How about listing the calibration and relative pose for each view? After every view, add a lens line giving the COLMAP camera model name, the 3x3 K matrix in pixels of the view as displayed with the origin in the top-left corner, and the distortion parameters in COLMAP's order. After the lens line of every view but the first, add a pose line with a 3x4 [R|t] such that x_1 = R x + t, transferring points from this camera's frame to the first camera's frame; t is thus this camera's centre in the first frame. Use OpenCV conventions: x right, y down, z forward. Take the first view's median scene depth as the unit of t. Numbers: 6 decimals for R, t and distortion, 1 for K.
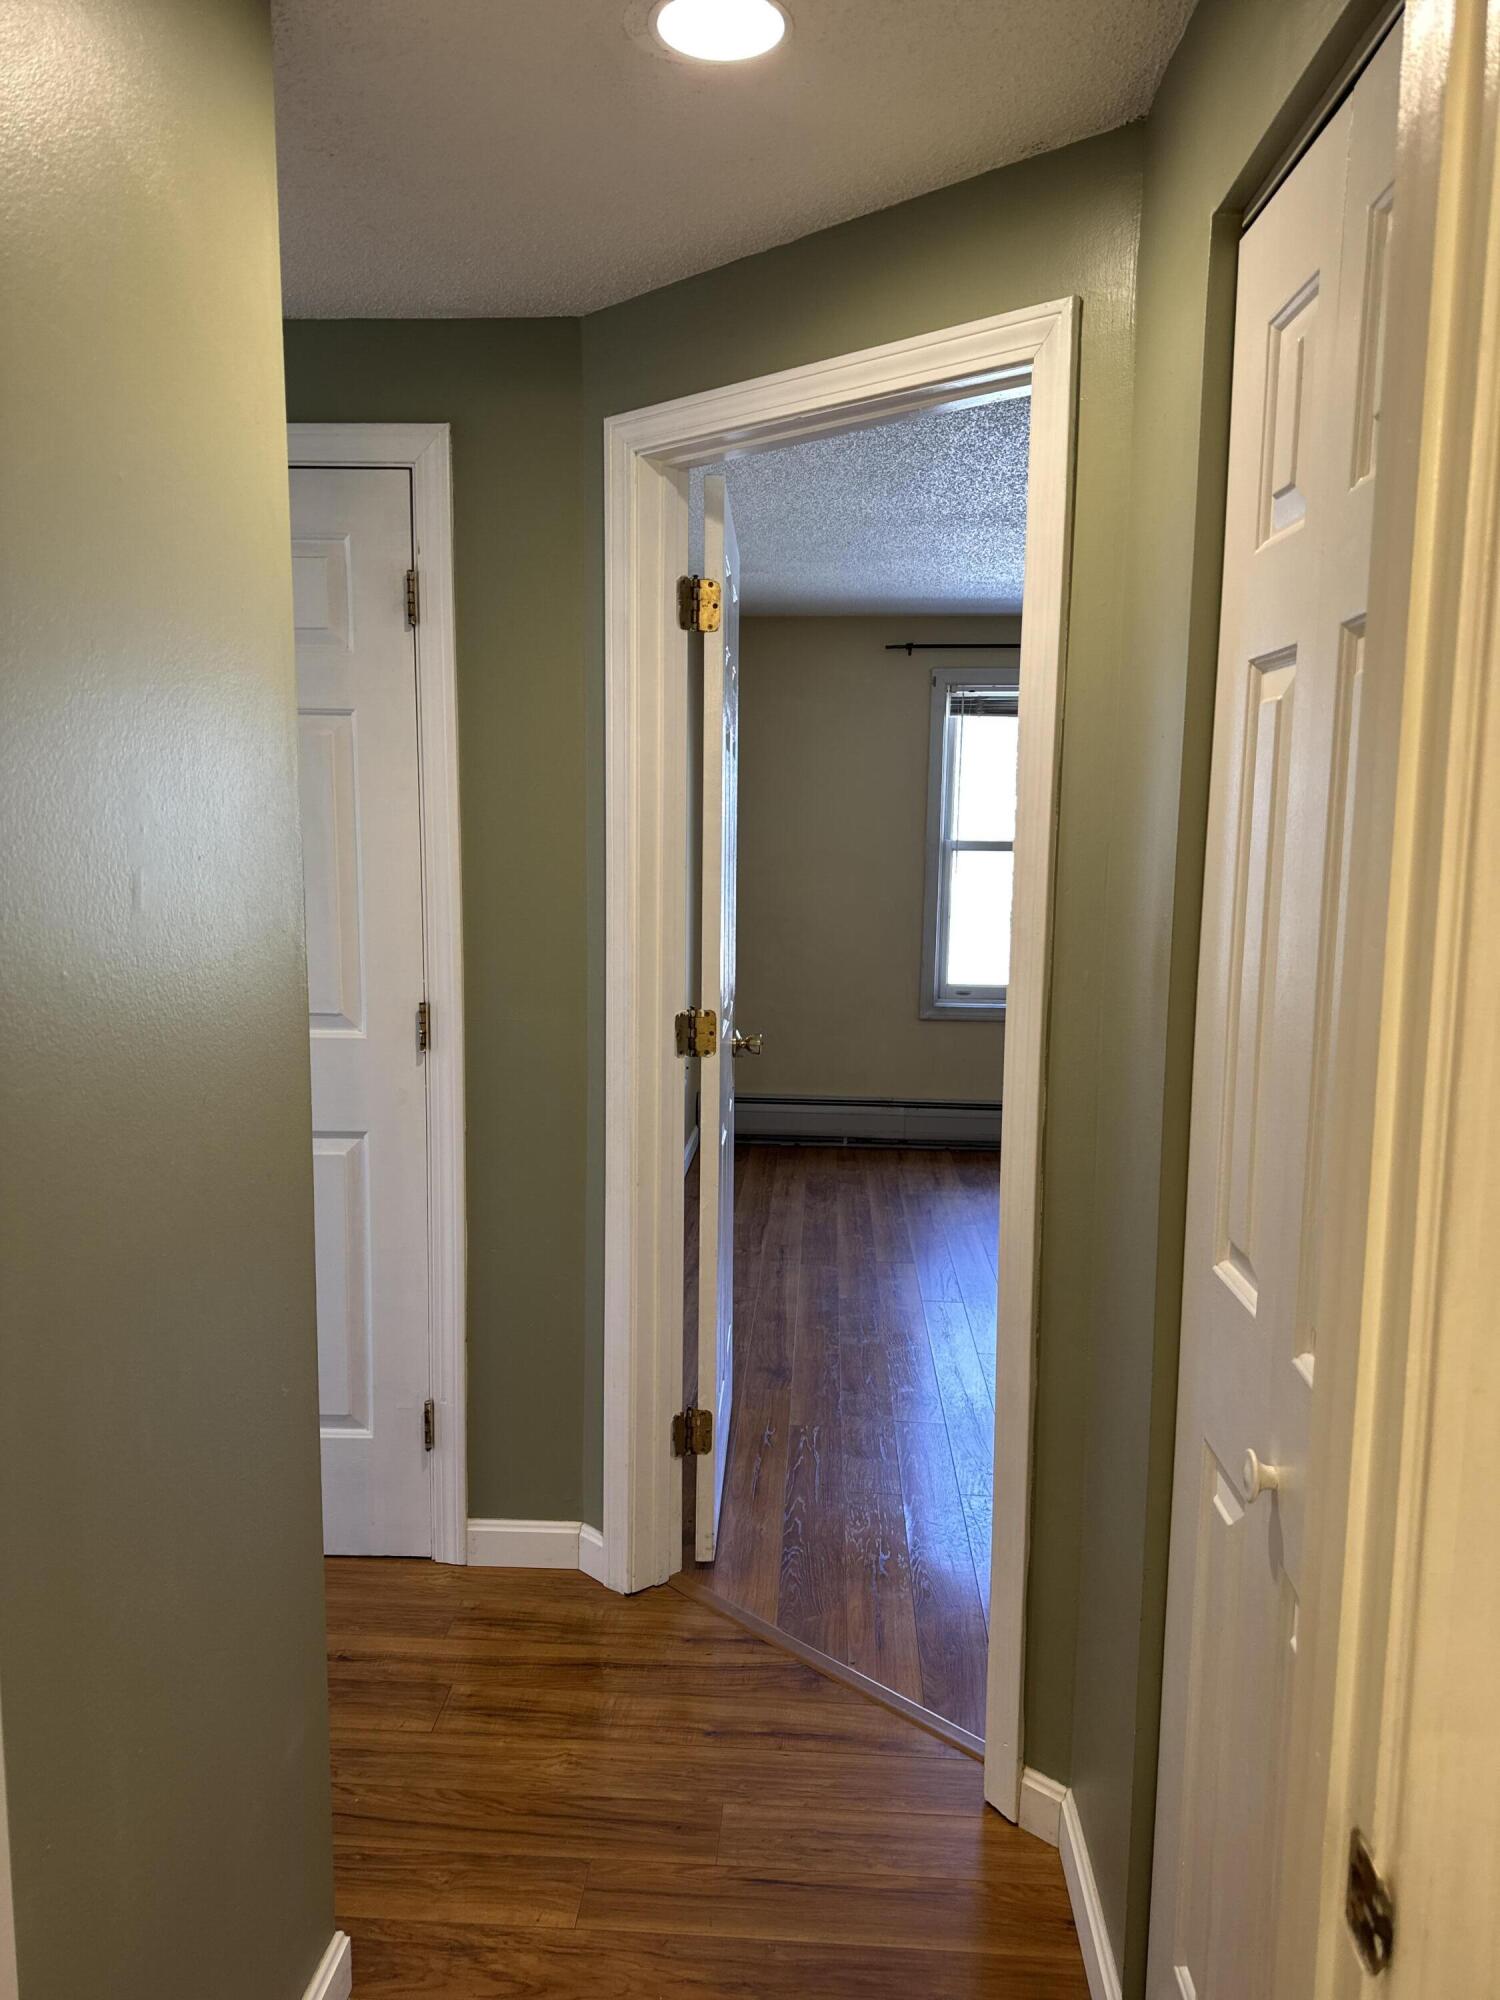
lens RADIAL K [[1419.5, 0, 748.2], [0, 1419.5, 1010.5], [0, 0, 1]] dist [0.045843, -0.059031]
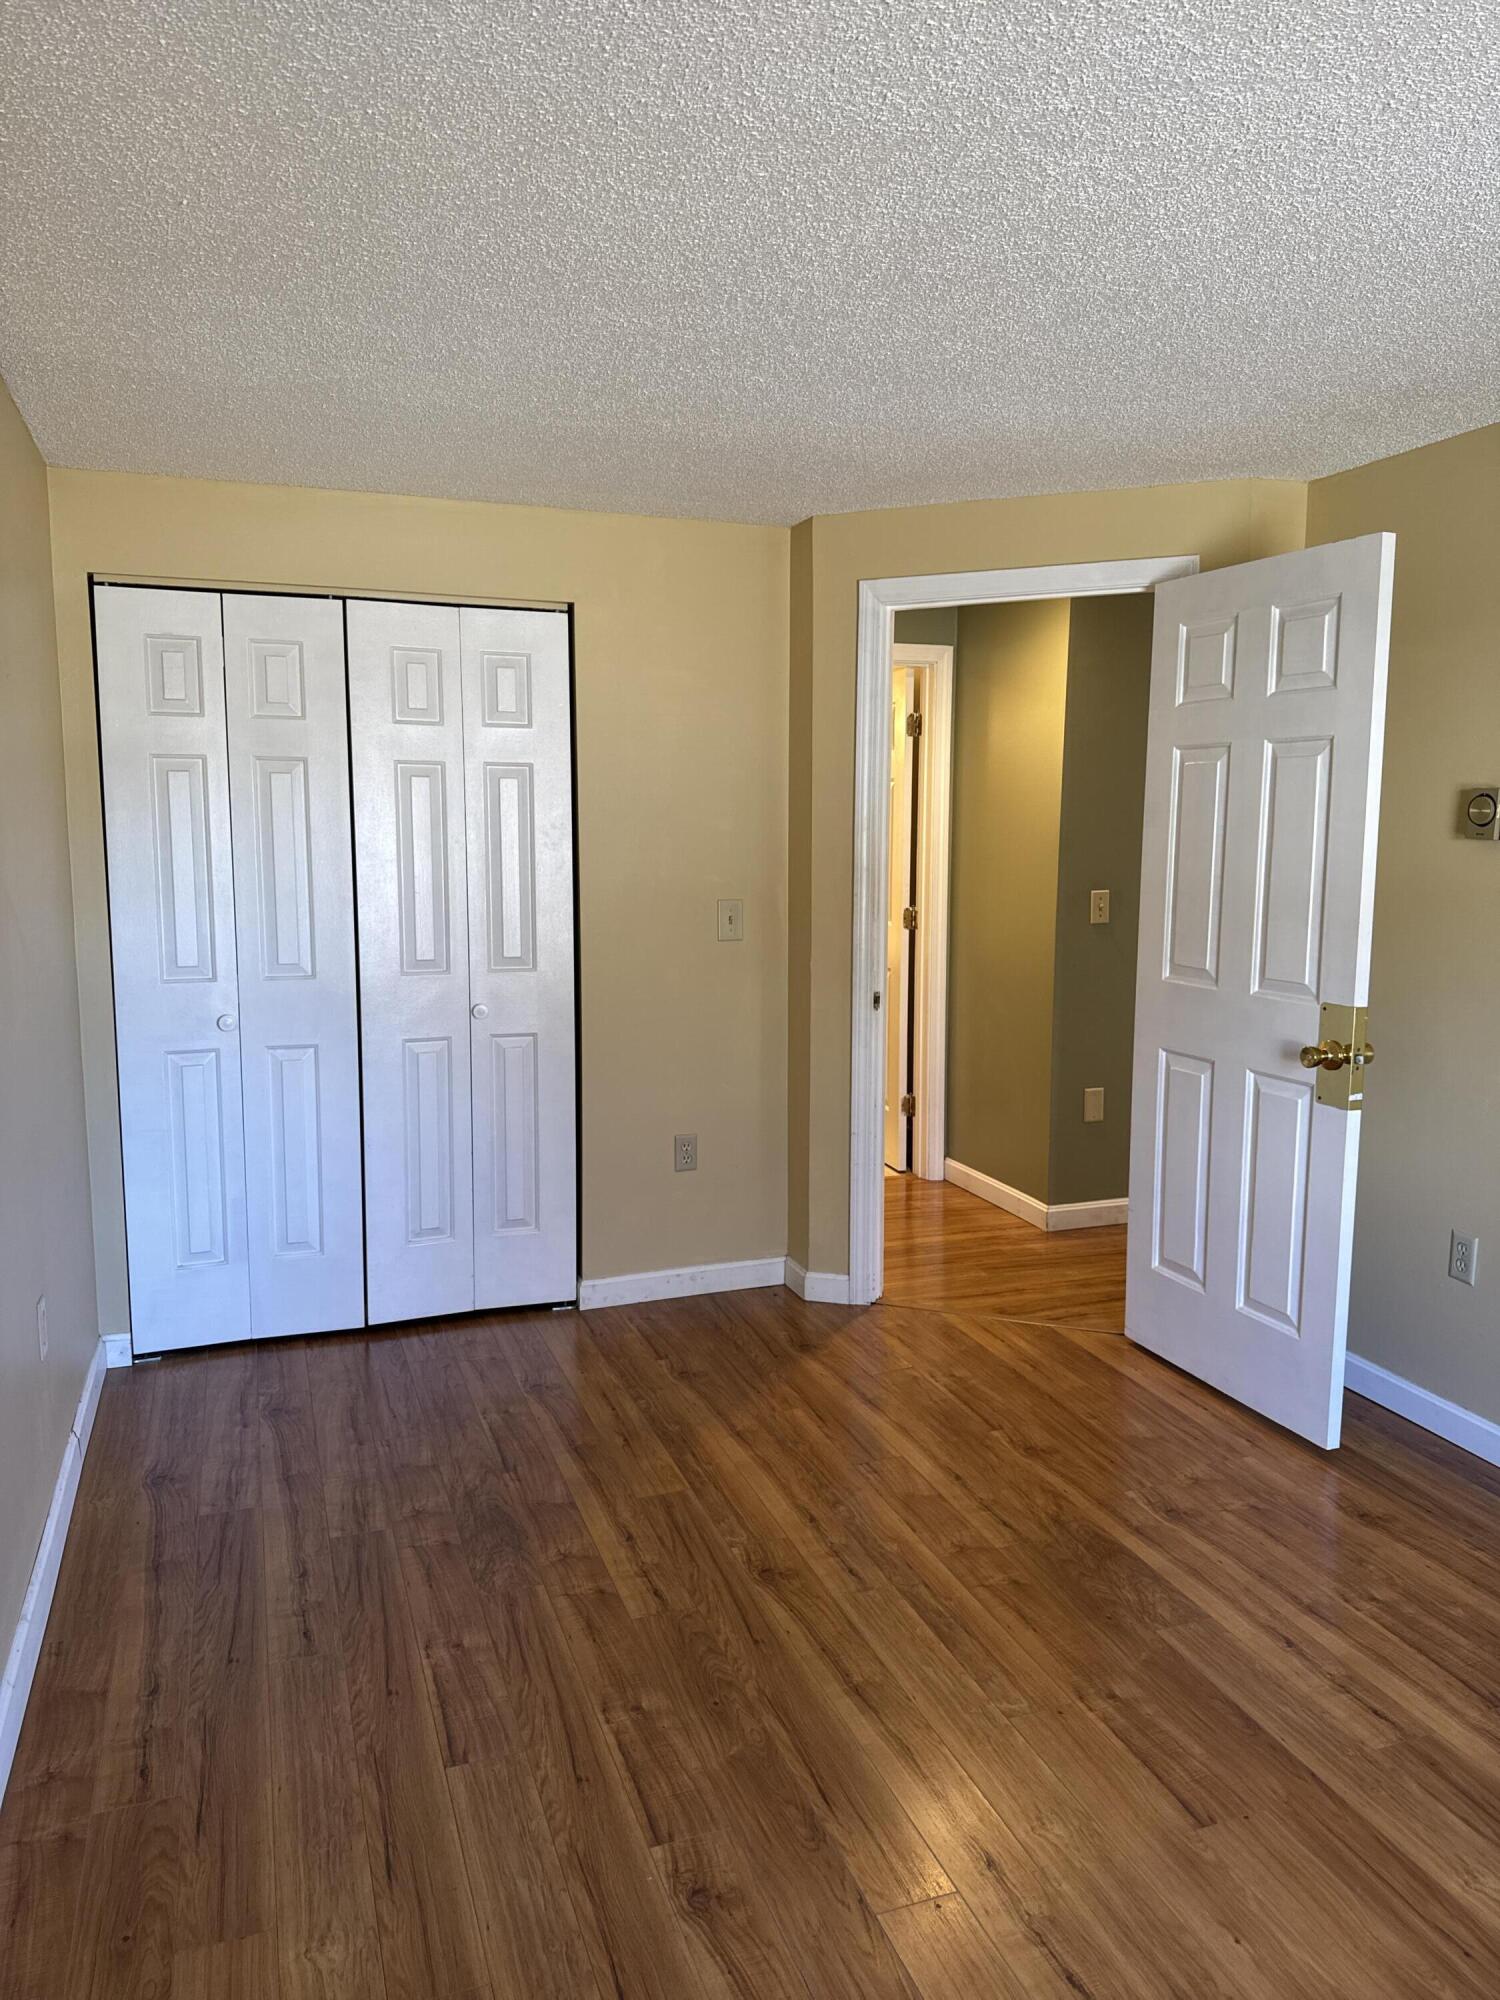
lens RADIAL K [[1419.5, 0, 752.3], [0, 1419.5, 1000.7], [0, 0, 1]] dist [0.045843, -0.059031]
pose [[-0.922128, 0.035234, -0.385277, 0.451120], [-0.063959, 0.968259, 0.241628, -0.138818], [0.381561, 0.247454, -0.890605, 1.071431]]
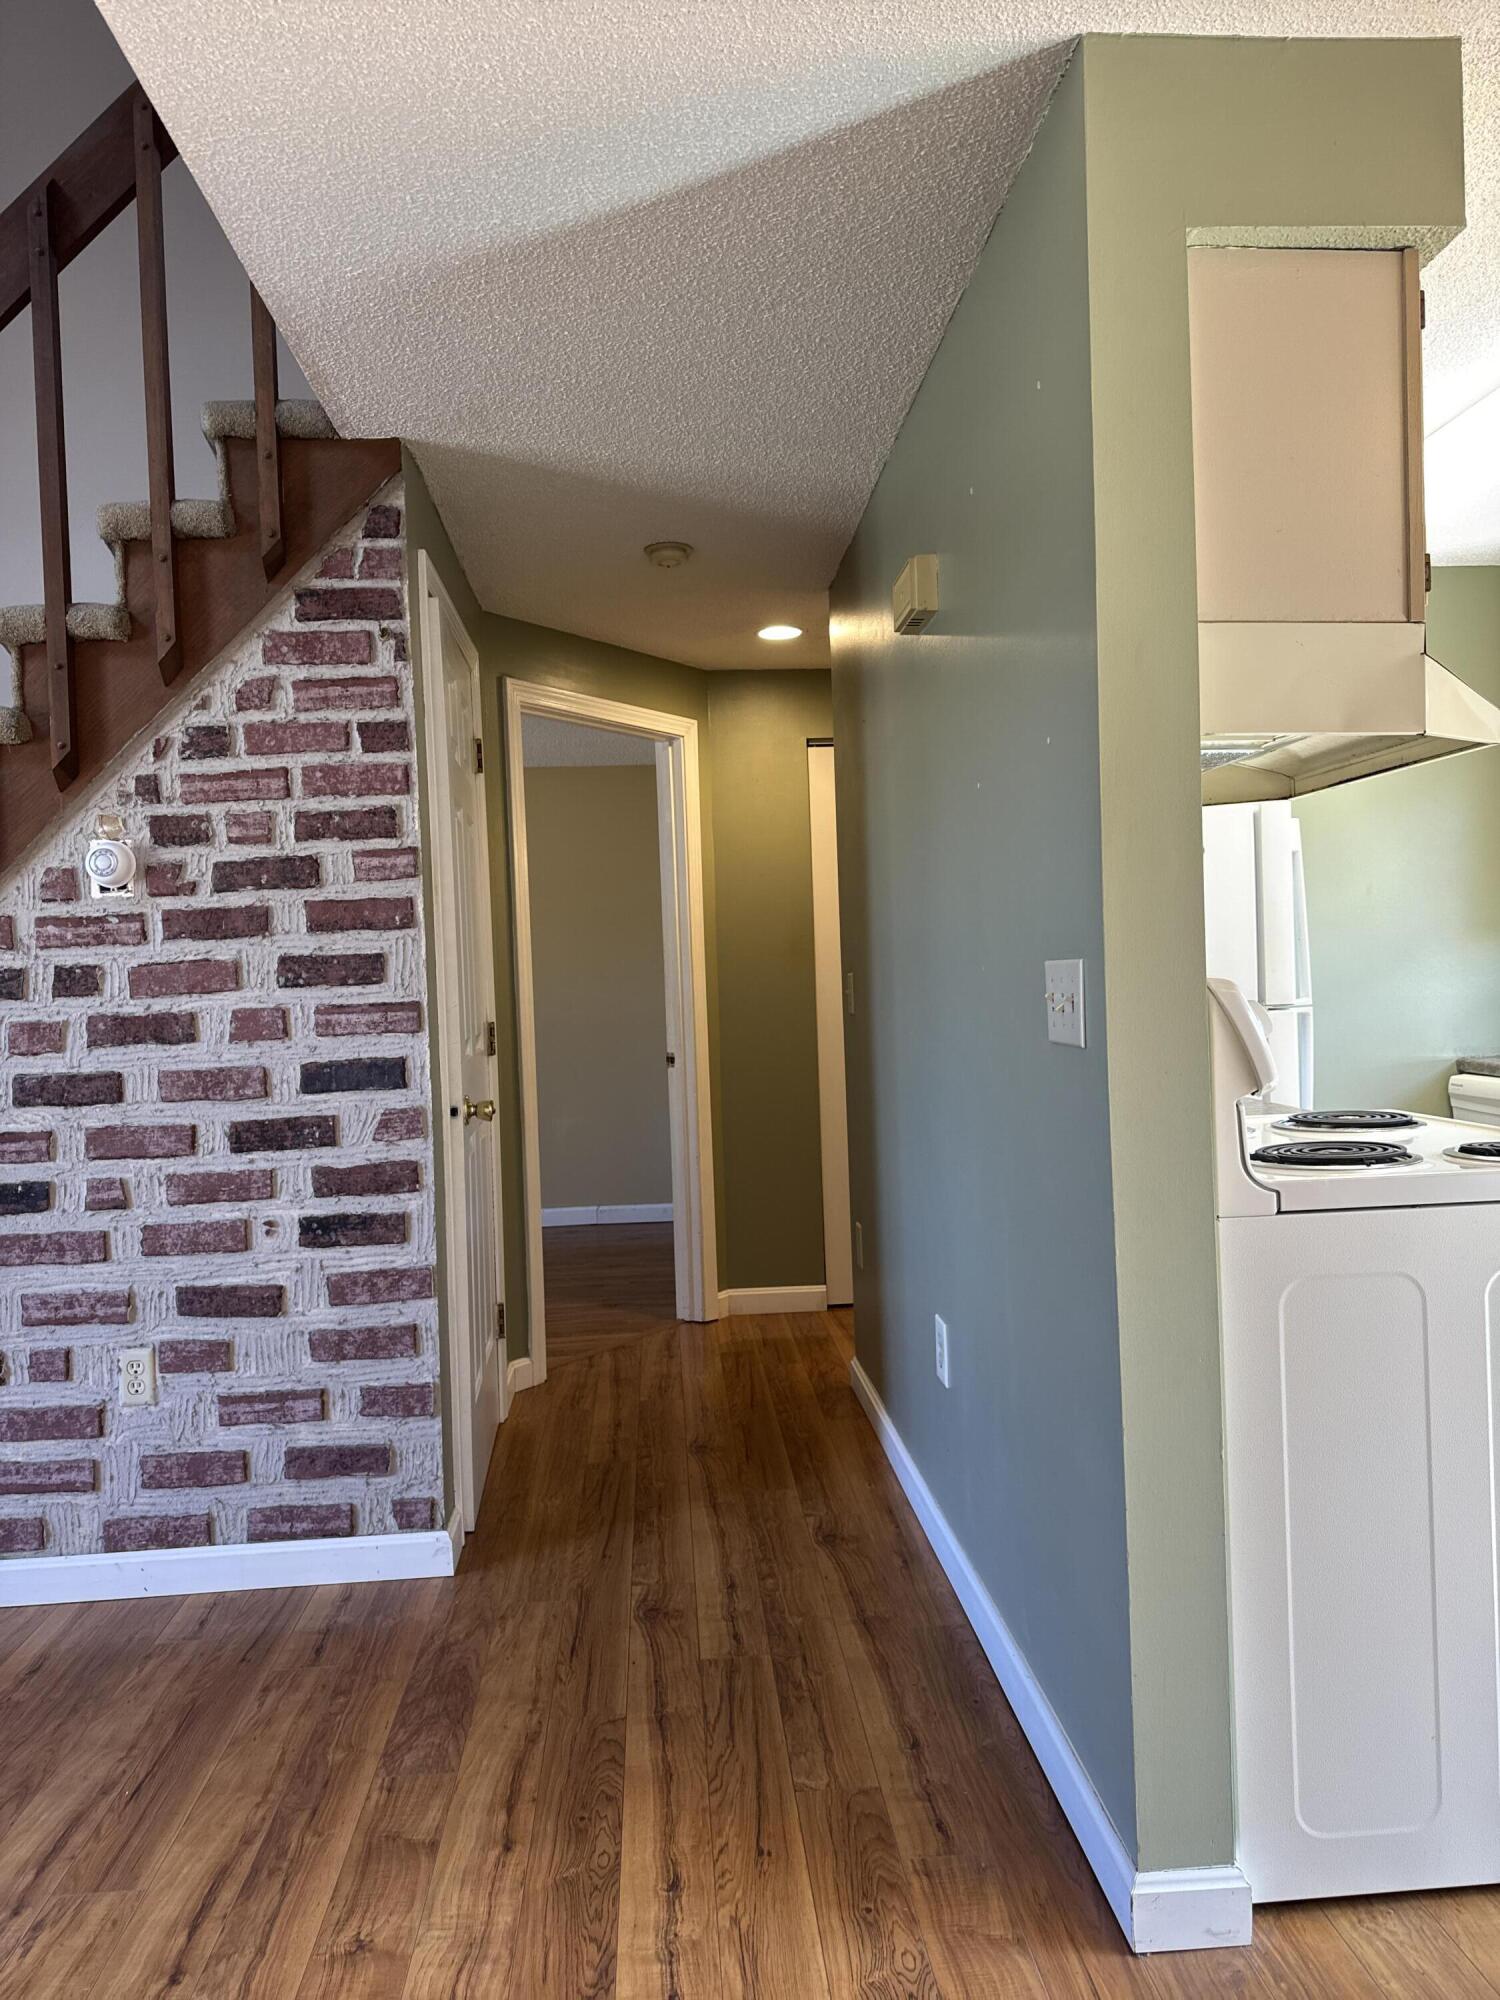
lens RADIAL K [[1419.5, 0, 749.7], [0, 1419.5, 999.8], [0, 0, 1]] dist [0.045843, -0.059031]
pose [[-0.132639, -0.031286, 0.990671, -0.873435], [0.159039, 0.985879, 0.052429, -0.036601], [-0.978322, 0.164510, -0.125790, 0.455928]]
